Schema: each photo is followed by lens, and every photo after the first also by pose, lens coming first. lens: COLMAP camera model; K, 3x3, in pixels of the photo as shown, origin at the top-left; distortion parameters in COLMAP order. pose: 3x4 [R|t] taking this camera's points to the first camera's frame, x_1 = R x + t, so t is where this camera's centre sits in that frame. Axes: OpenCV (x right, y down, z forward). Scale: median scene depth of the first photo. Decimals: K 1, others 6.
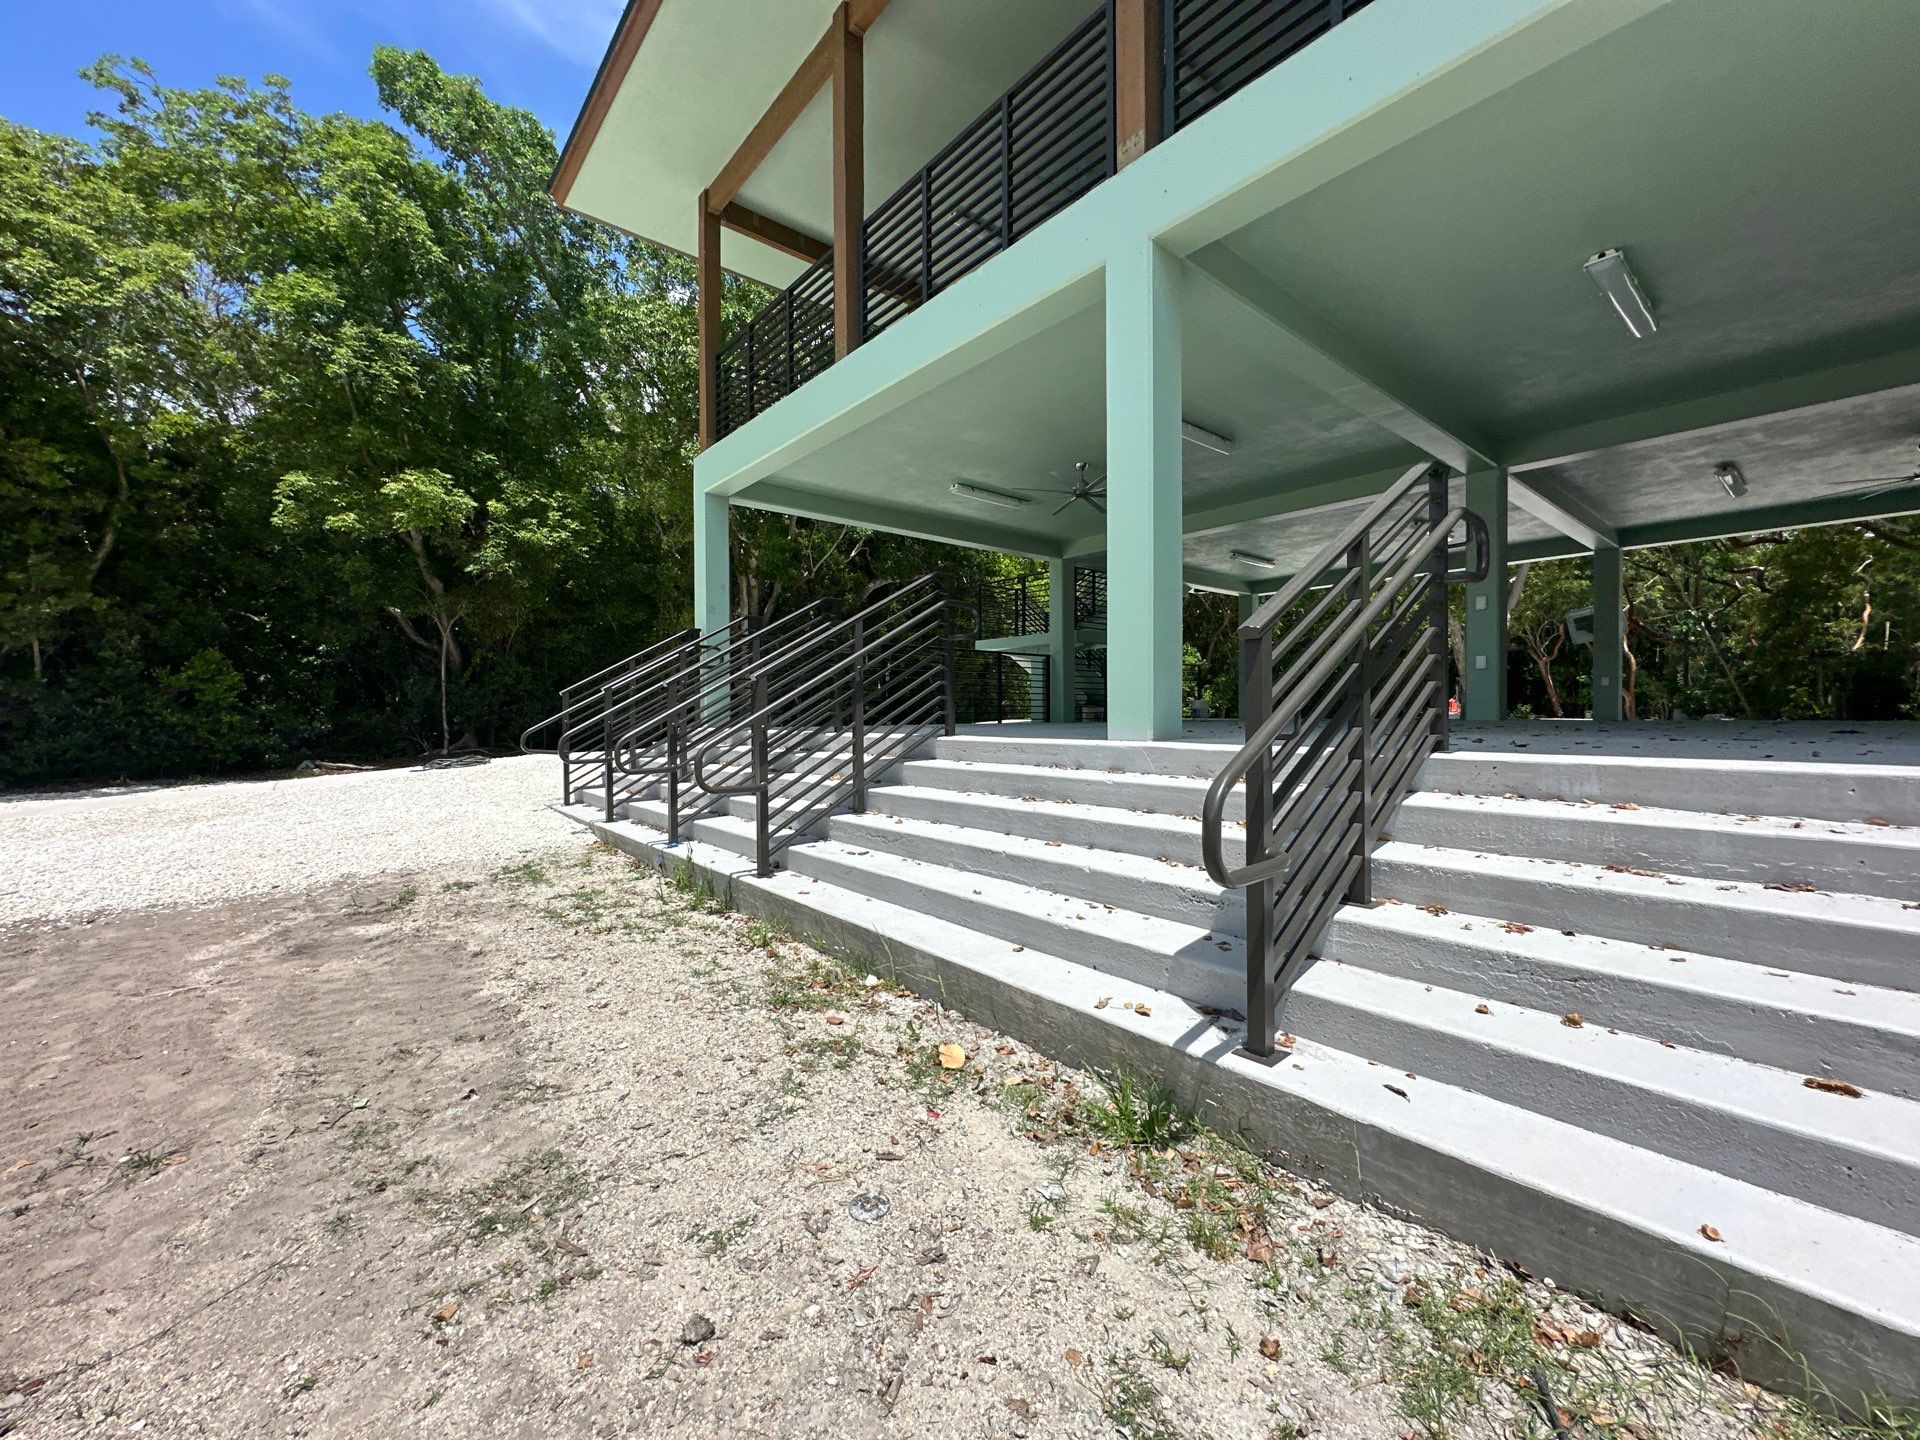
lens RADIAL K [[764.2, 0, 965.7], [0, 764.2, 715.2], [0, 0, 1]] dist [-0.006295, 0.000904]
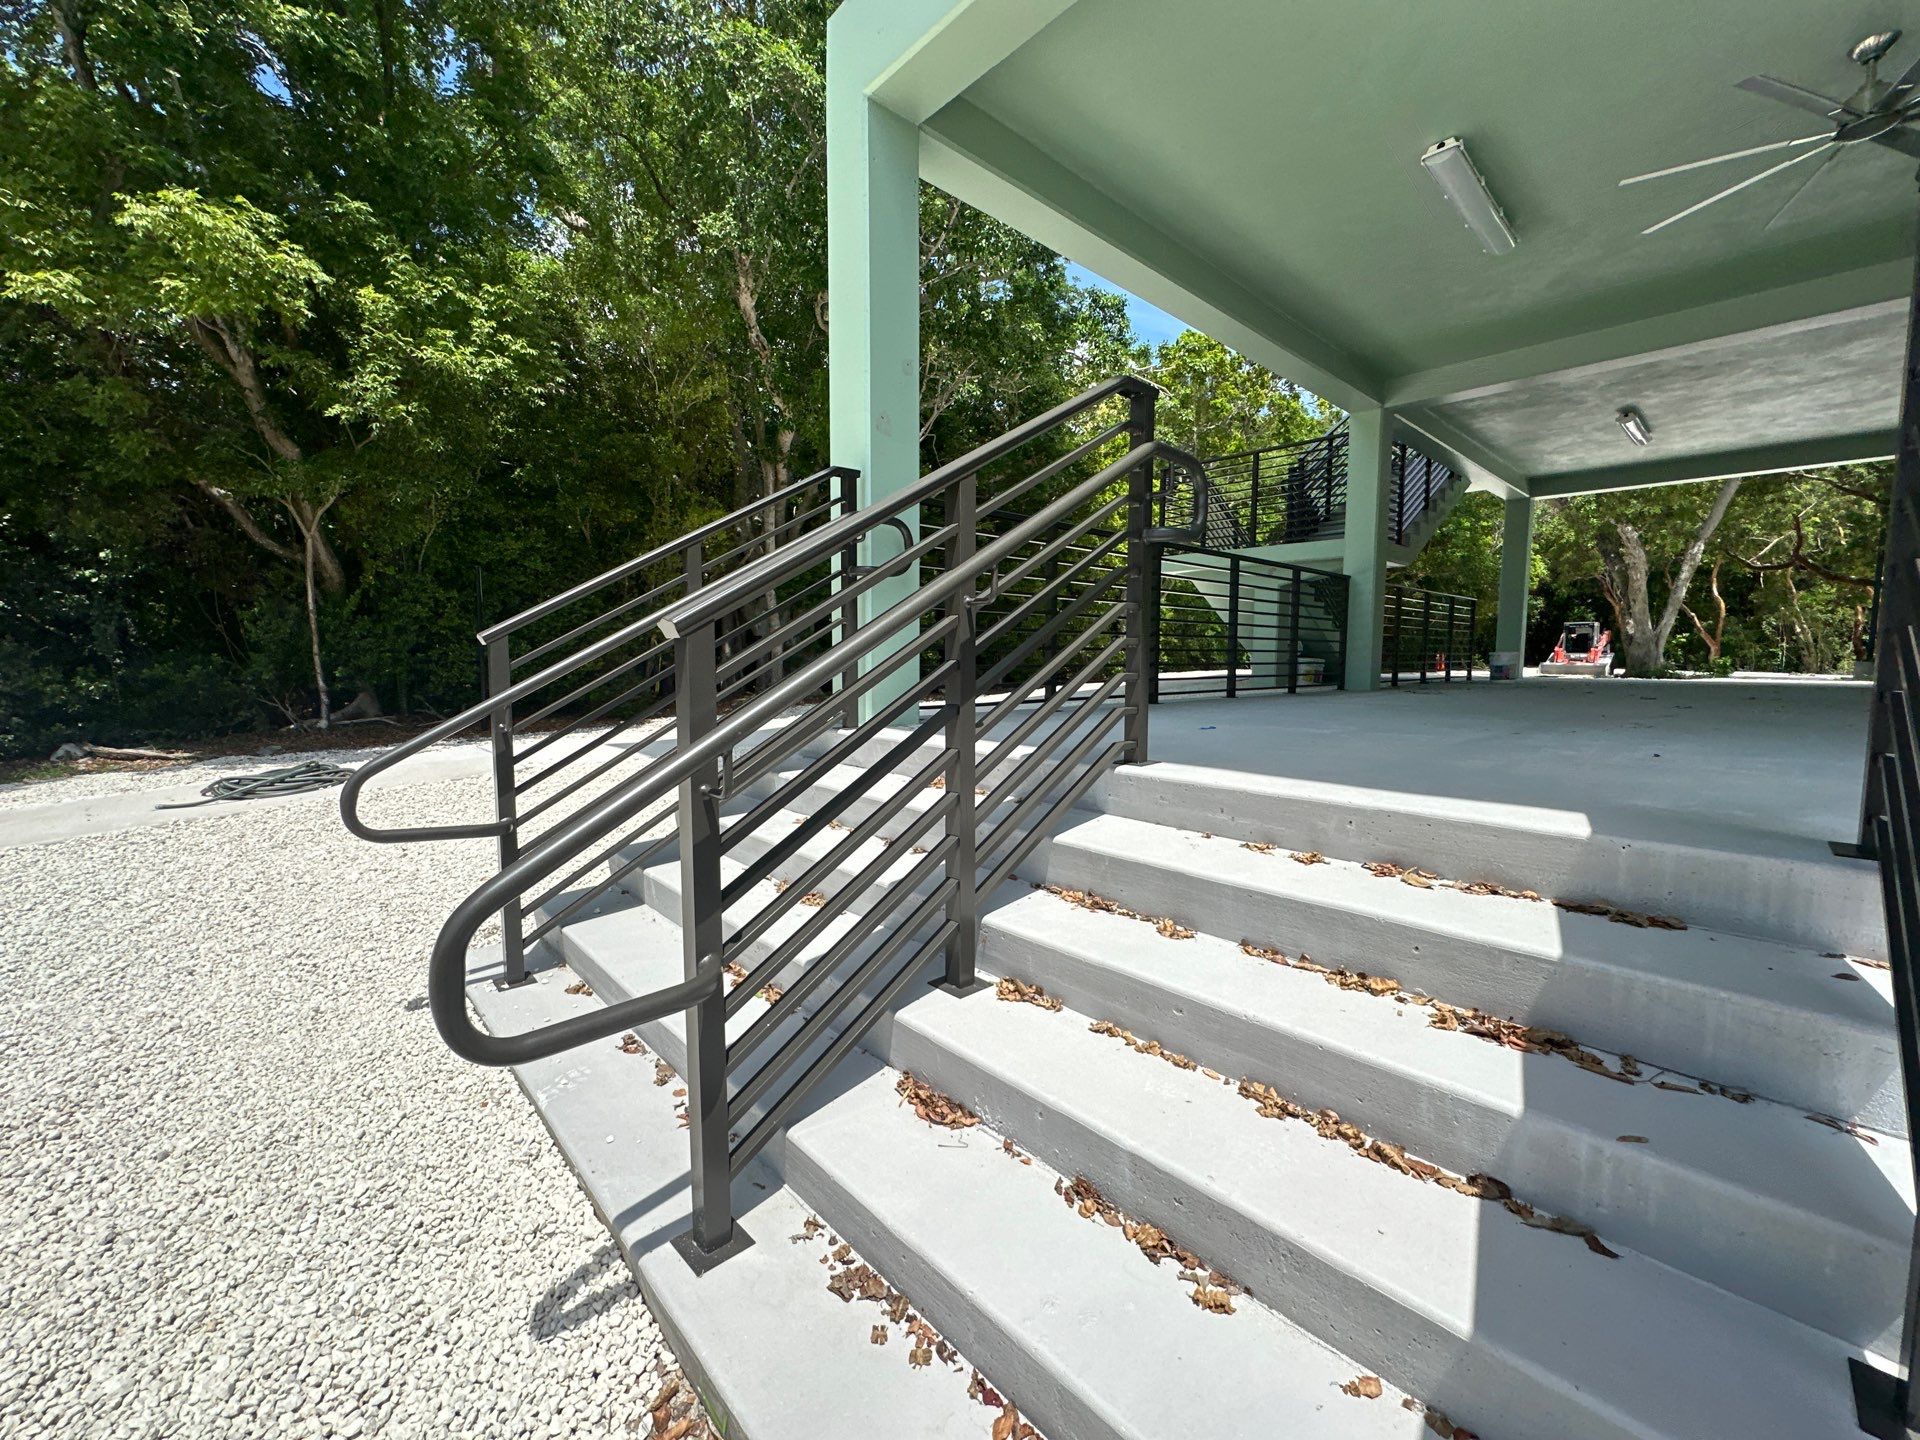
lens RADIAL K [[764.2, 0, 963.6], [0, 764.2, 721.2], [0, 0, 1]] dist [-0.006295, 0.000904]
pose [[0.999138, 0.004639, 0.041246, -0.193433], [-0.008141, 0.996335, 0.085145, -0.012981], [-0.040699, -0.085408, 0.995514, 0.377287]]
